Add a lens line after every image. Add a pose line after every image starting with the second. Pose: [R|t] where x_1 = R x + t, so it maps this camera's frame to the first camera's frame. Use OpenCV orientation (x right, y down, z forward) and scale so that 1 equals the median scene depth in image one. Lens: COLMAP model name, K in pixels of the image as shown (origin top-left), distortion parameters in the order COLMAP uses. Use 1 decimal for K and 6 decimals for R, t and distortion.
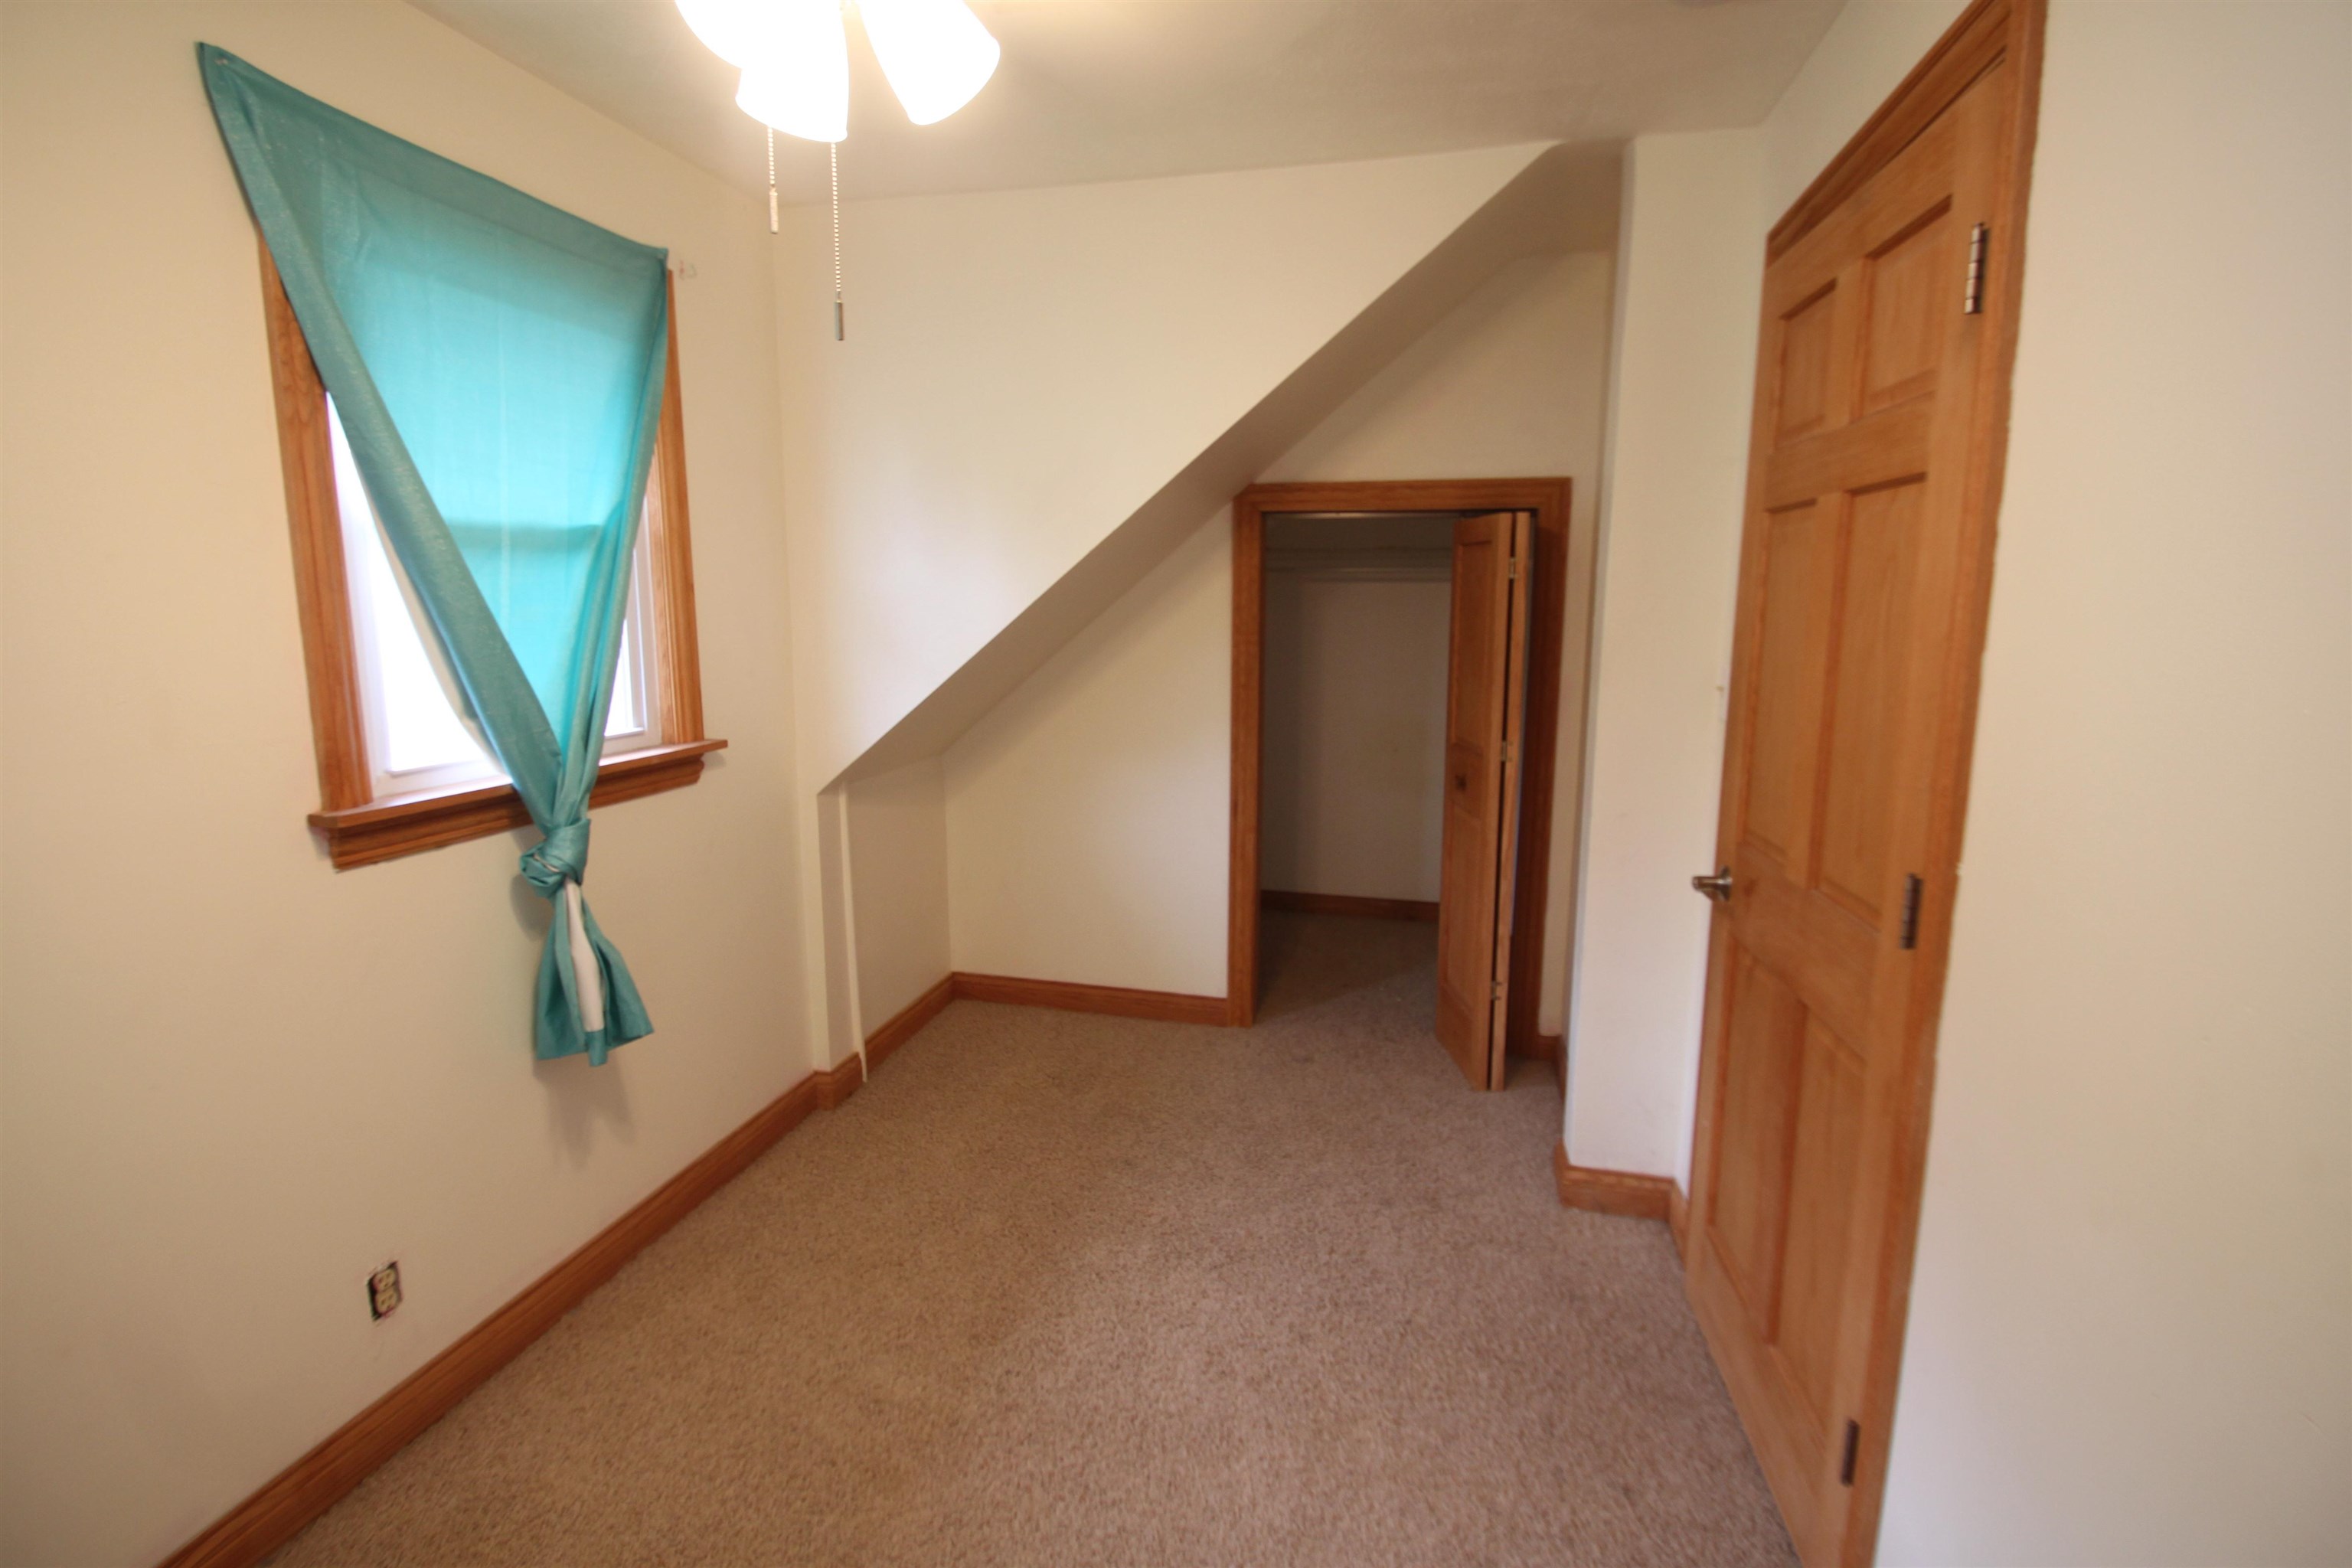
lens RADIAL K [[1067.7, 0, 1174.9], [0, 1067.7, 757.1], [0, 0, 1]] dist [-0.025108, 0.000387]
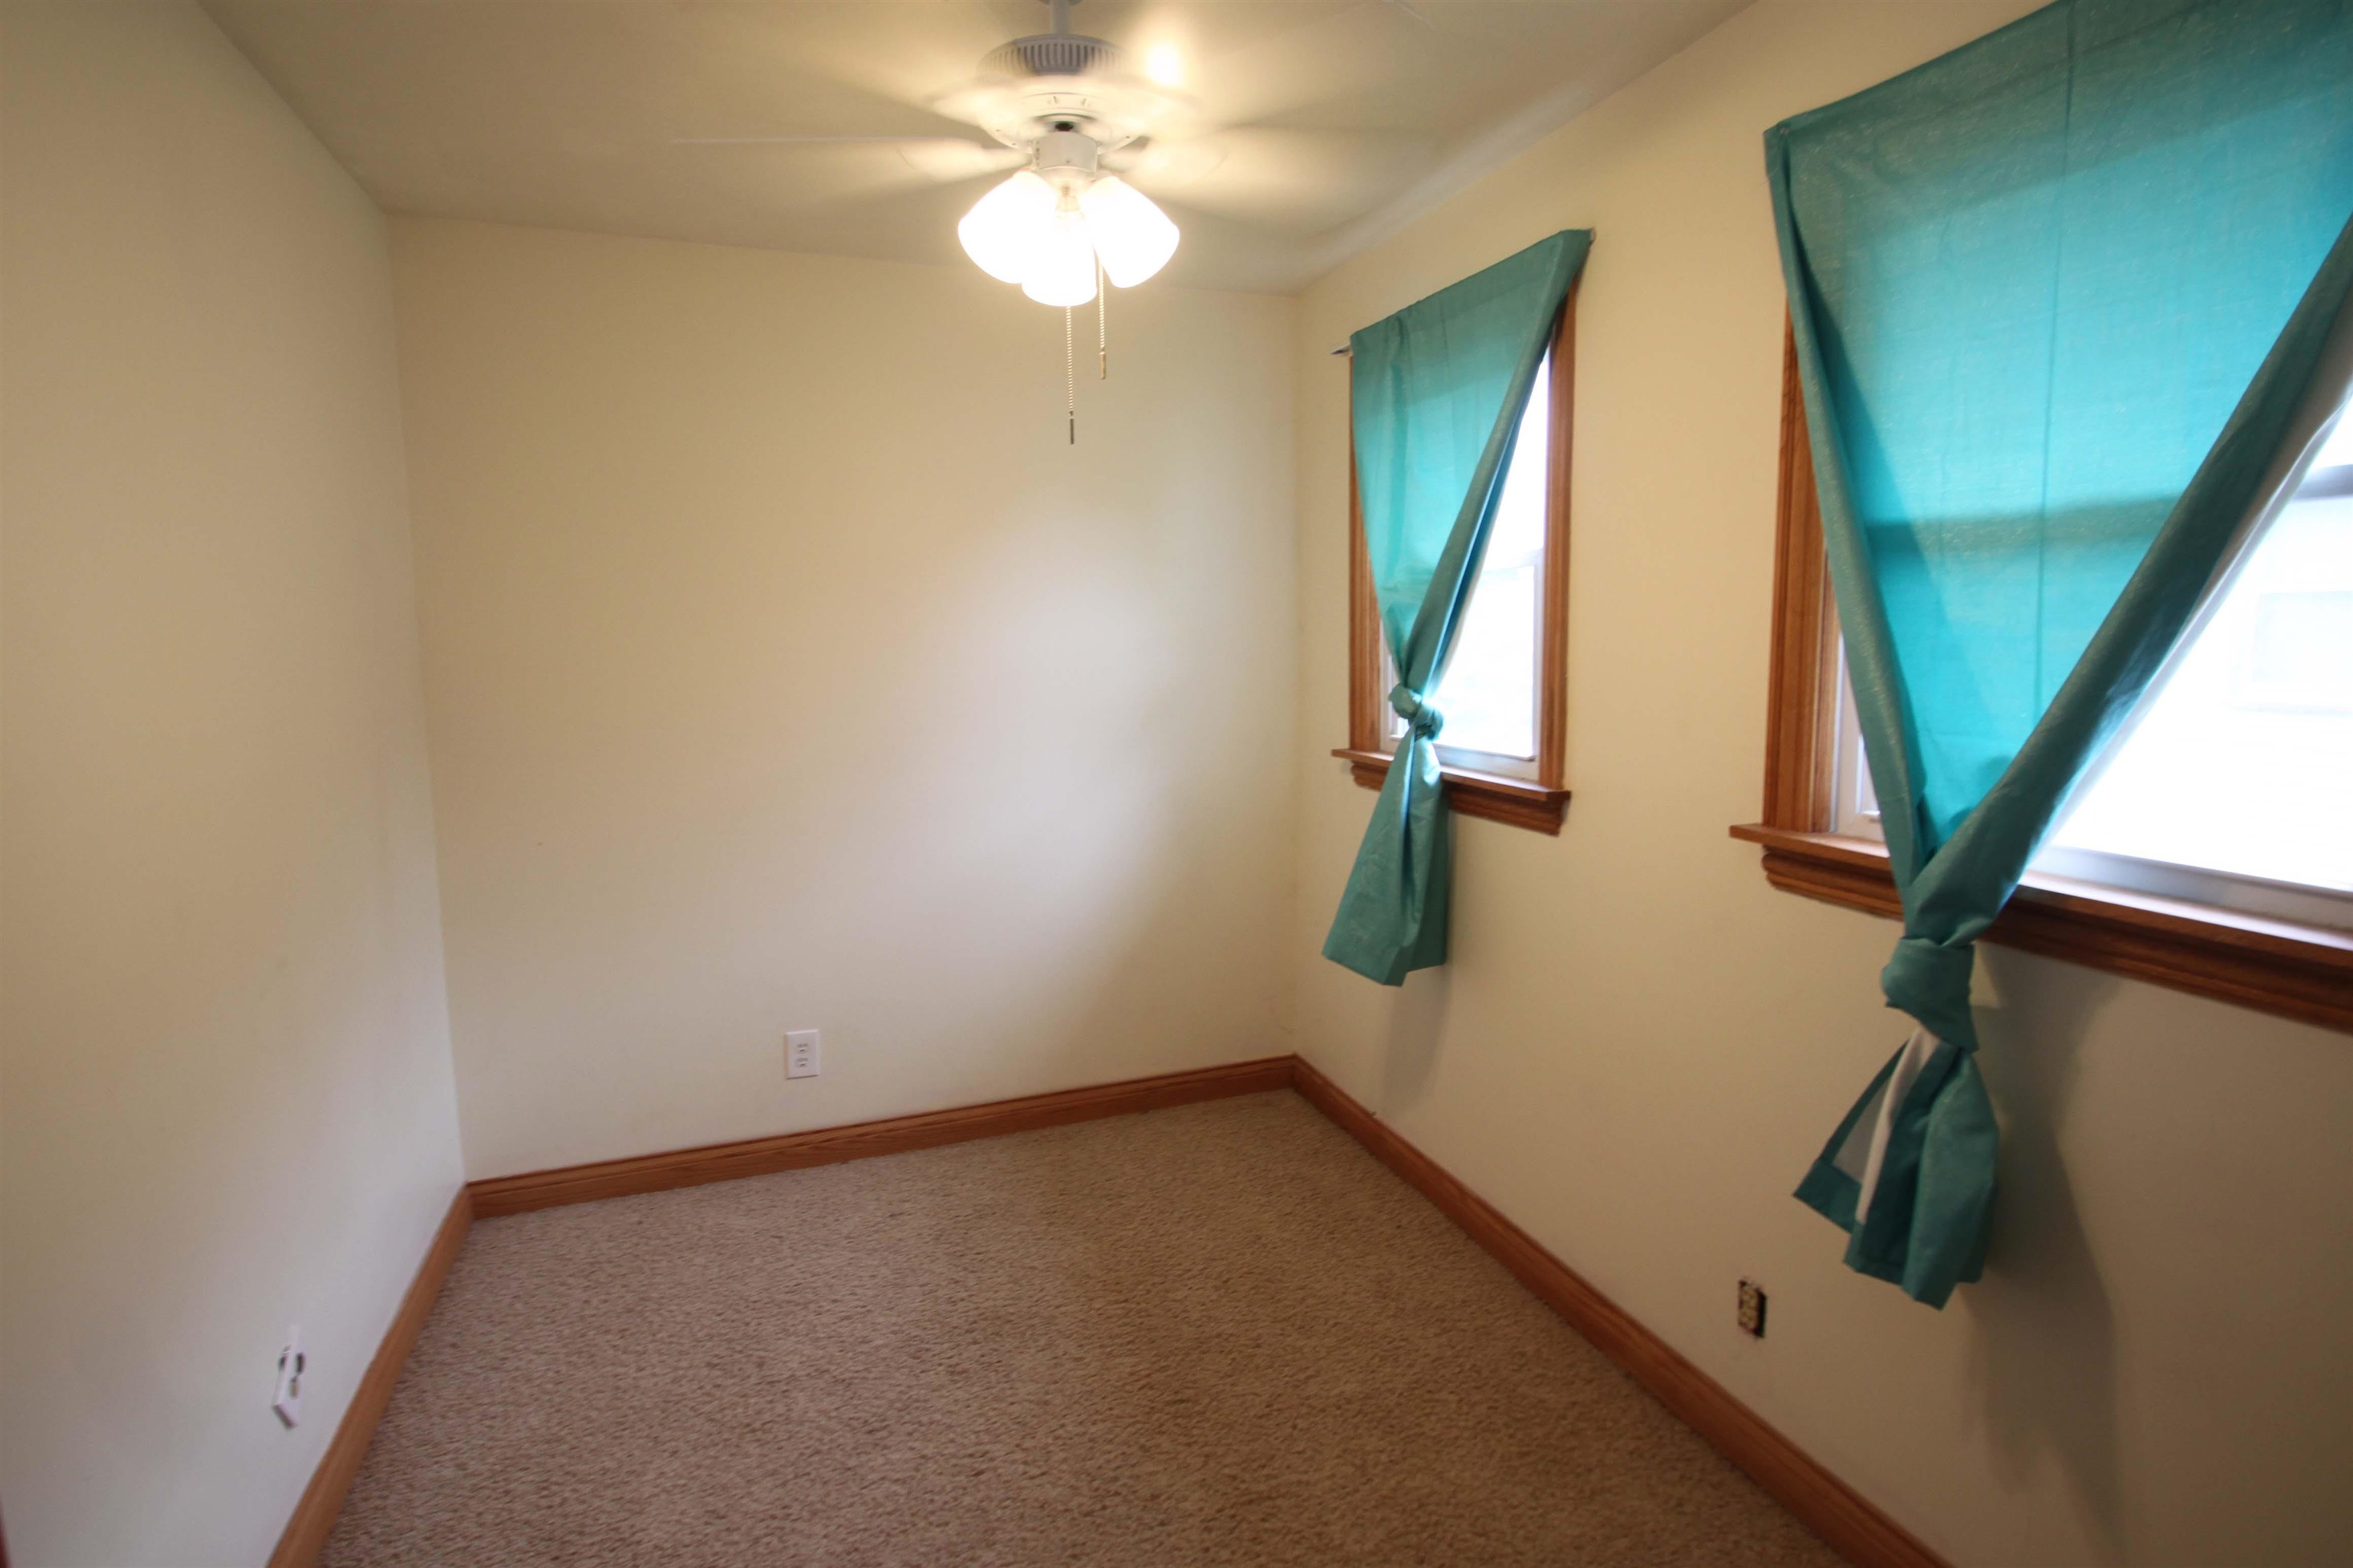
lens RADIAL K [[1232.2, 0, 1176.5], [0, 1232.2, 784.0], [0, 0, 1]] dist [0.000277, 0.000090]
pose [[-0.834963, 0.068475, -0.546030, 0.316389], [-0.081676, 0.965819, 0.246012, -0.224090], [0.544212, 0.250008, -0.800830, 1.547778]]
